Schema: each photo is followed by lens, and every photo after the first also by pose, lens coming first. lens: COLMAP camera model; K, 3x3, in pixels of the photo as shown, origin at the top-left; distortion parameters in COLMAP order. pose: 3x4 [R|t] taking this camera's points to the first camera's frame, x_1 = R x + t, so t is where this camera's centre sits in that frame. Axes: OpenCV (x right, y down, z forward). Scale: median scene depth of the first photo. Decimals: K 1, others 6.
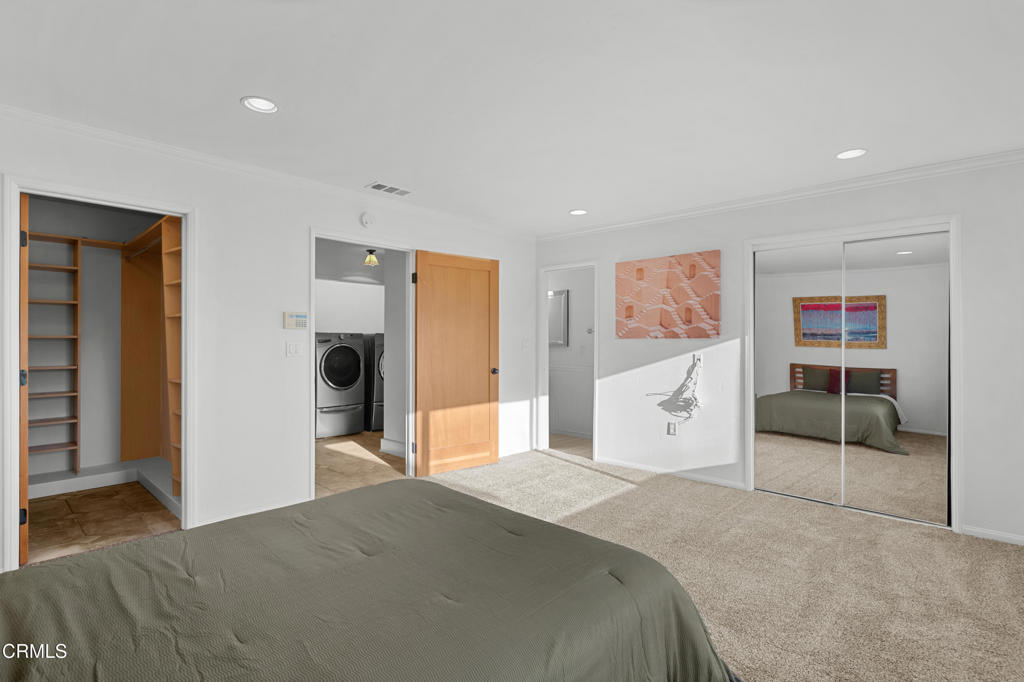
lens RADIAL K [[493.6, 0, 507.0], [0, 493.6, 340.2], [0, 0, 1]] dist [-0.002535, 0.000246]
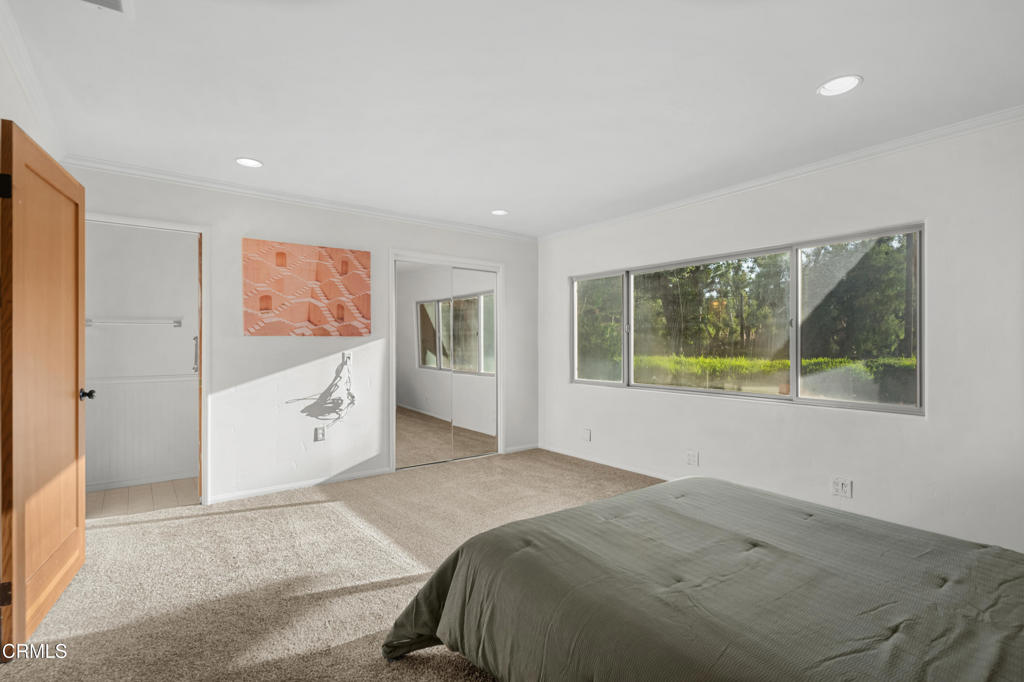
lens RADIAL K [[493.6, 0, 508.8], [0, 493.6, 343.6], [0, 0, 1]] dist [-0.002535, 0.000246]
pose [[0.166339, -0.007986, 0.986036, -0.525072], [-0.002952, 0.999959, 0.008597, 0.001253], [-0.986064, -0.004341, 0.166309, 0.508910]]
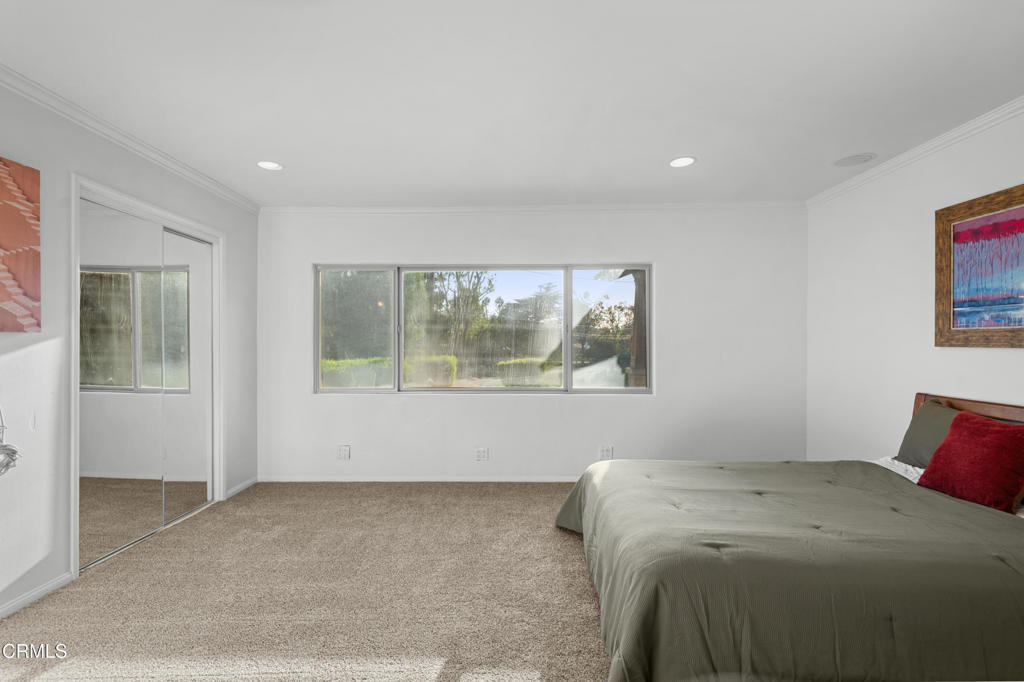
lens RADIAL K [[493.6, 0, 521.1], [0, 493.6, 341.8], [0, 0, 1]] dist [-0.002535, 0.000246]
pose [[-0.691527, -0.007052, 0.722316, -0.317751], [-0.010437, 0.999946, -0.000229, 0.000759], [-0.722275, -0.007698, -0.691563, 0.940666]]
